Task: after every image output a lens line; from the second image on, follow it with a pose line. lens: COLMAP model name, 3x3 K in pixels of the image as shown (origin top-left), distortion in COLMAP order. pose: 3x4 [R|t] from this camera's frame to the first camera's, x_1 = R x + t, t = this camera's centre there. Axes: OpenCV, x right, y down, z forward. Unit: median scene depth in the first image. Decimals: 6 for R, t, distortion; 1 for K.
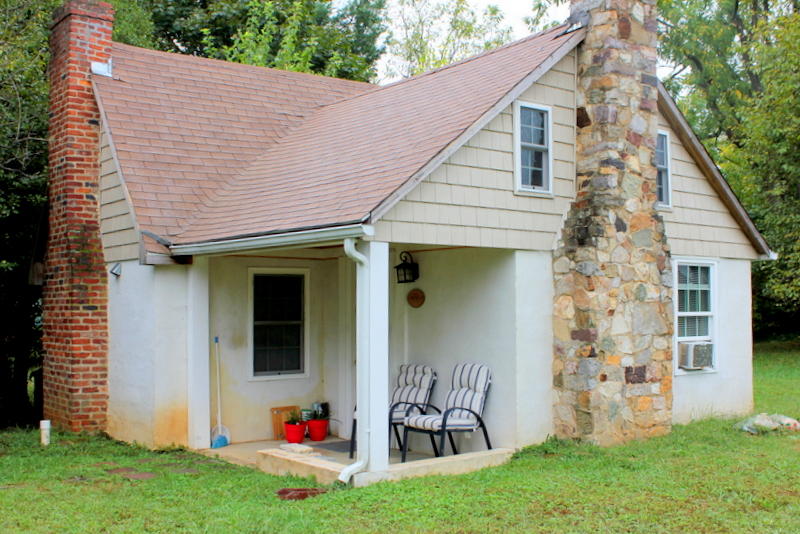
lens RADIAL K [[906.2, 0, 399.5], [0, 906.2, 266.1], [0, 0, 1]] dist [-0.066717, 0.000000]
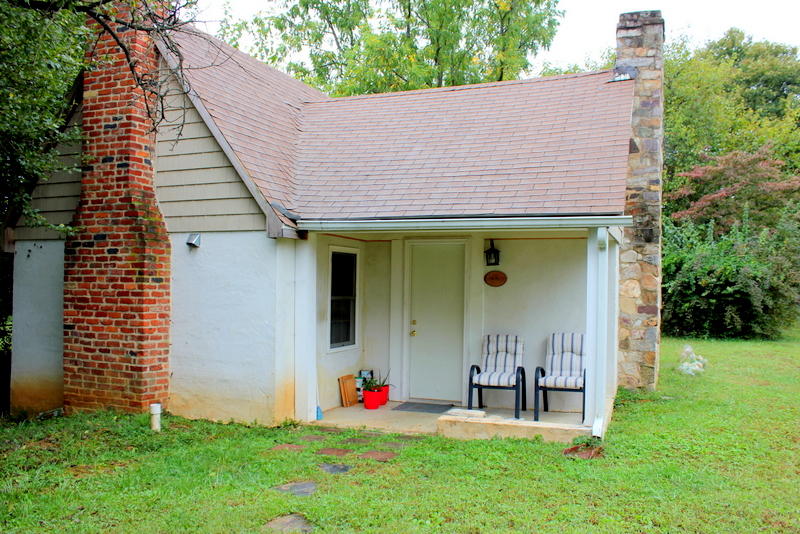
lens RADIAL K [[678.8, 0, 399.5], [0, 678.8, 268.5], [0, 0, 1]] dist [-0.145988, 0.135734]
pose [[0.852980, 0.031539, 0.520989, -0.495432], [-0.042012, 0.999083, 0.008302, 0.018158], [-0.520250, -0.028969, 0.853523, 0.279050]]
